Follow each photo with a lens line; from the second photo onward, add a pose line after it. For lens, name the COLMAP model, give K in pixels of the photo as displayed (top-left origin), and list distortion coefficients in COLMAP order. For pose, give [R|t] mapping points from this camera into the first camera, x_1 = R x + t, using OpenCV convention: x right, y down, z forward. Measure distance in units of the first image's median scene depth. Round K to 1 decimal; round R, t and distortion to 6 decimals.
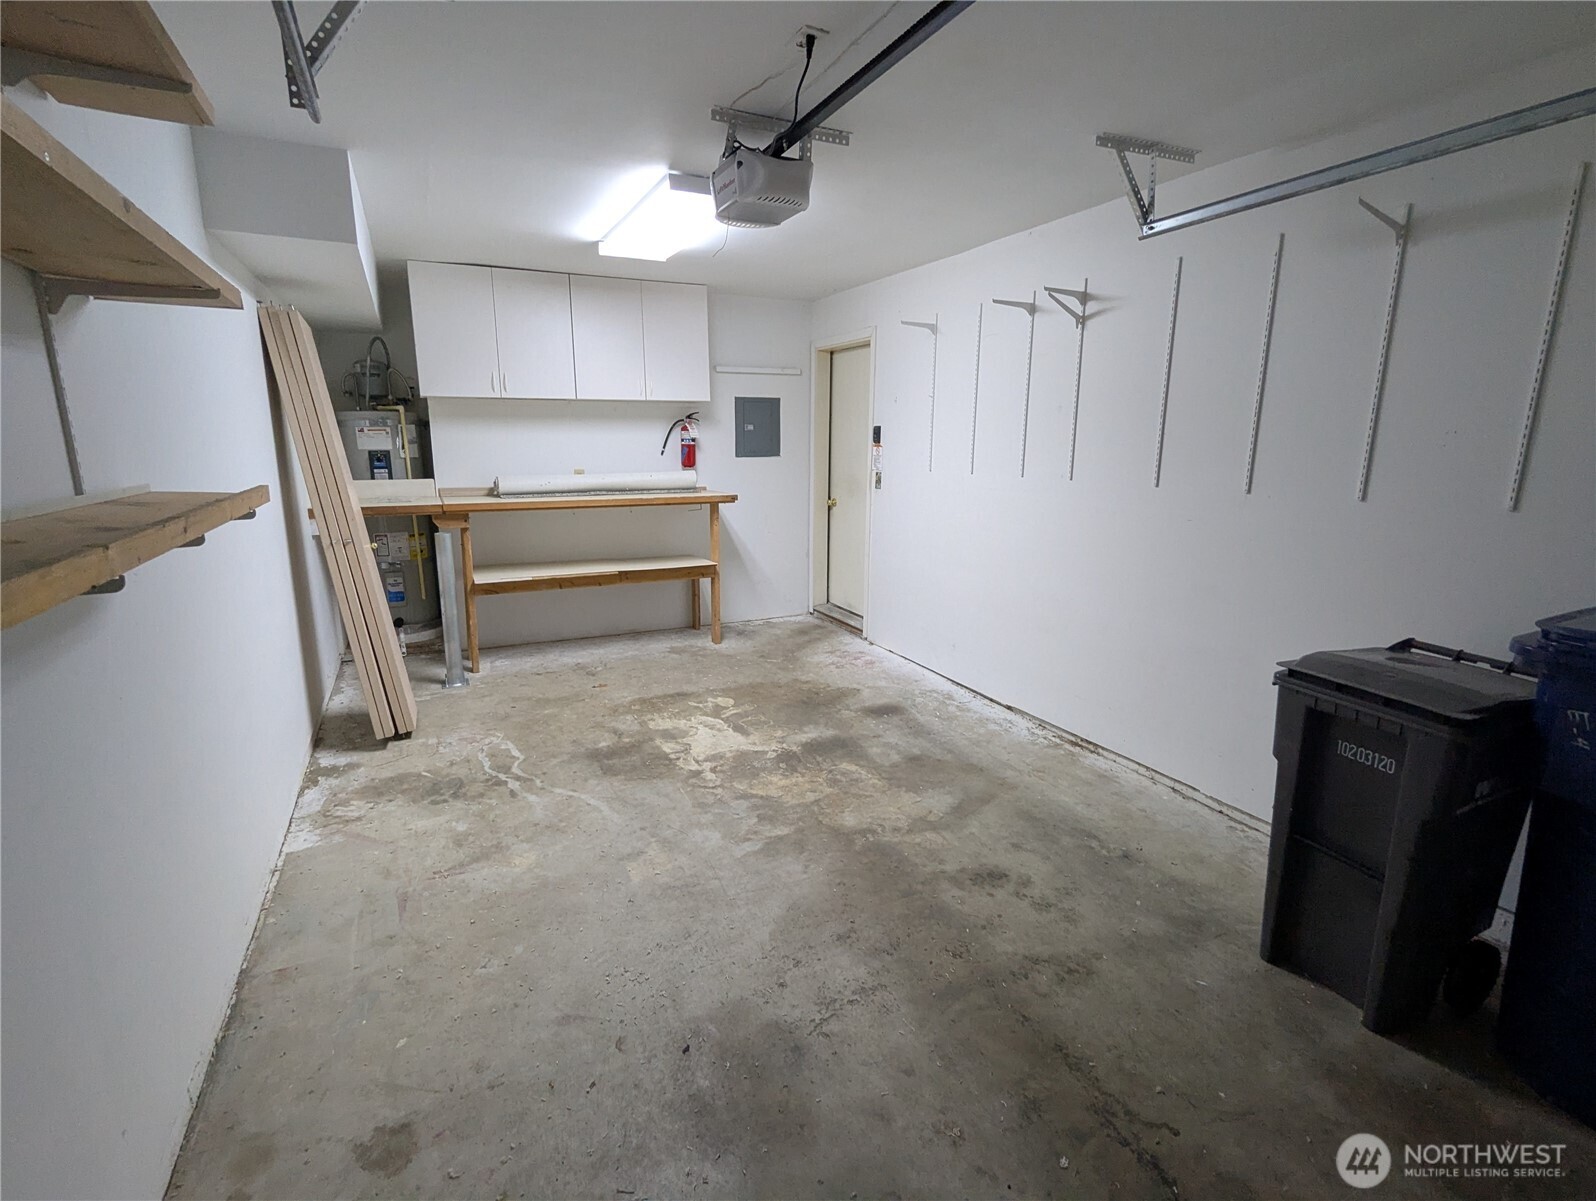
lens RADIAL K [[769.4, 0, 759.2], [0, 769.4, 610.4], [0, 0, 1]] dist [0.002206, -0.001770]
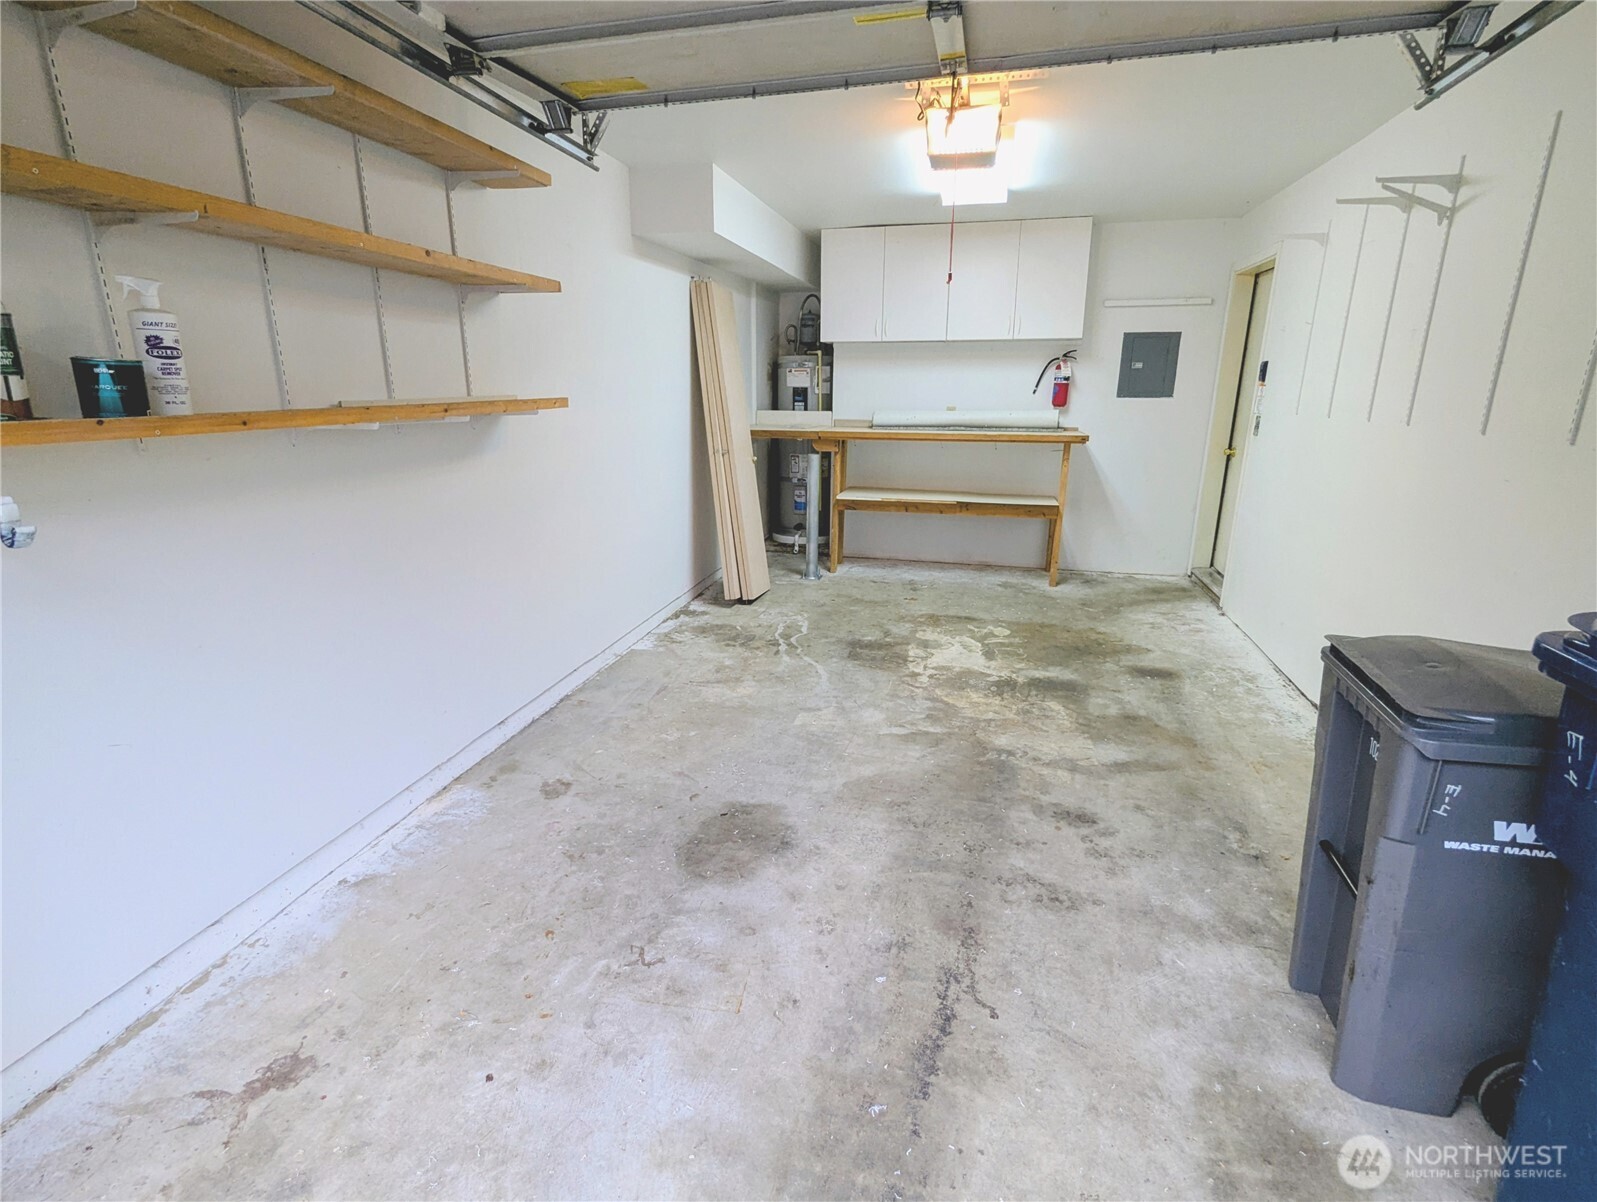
lens RADIAL K [[769.9, 0, 759.7], [0, 769.9, 610.9], [0, 0, 1]] dist [0.002206, -0.001770]
pose [[0.761357, 0.186262, -0.621000, 0.379495], [-0.145858, 0.982497, 0.115865, 0.019105], [0.631712, 0.002363, 0.775199, -0.020893]]
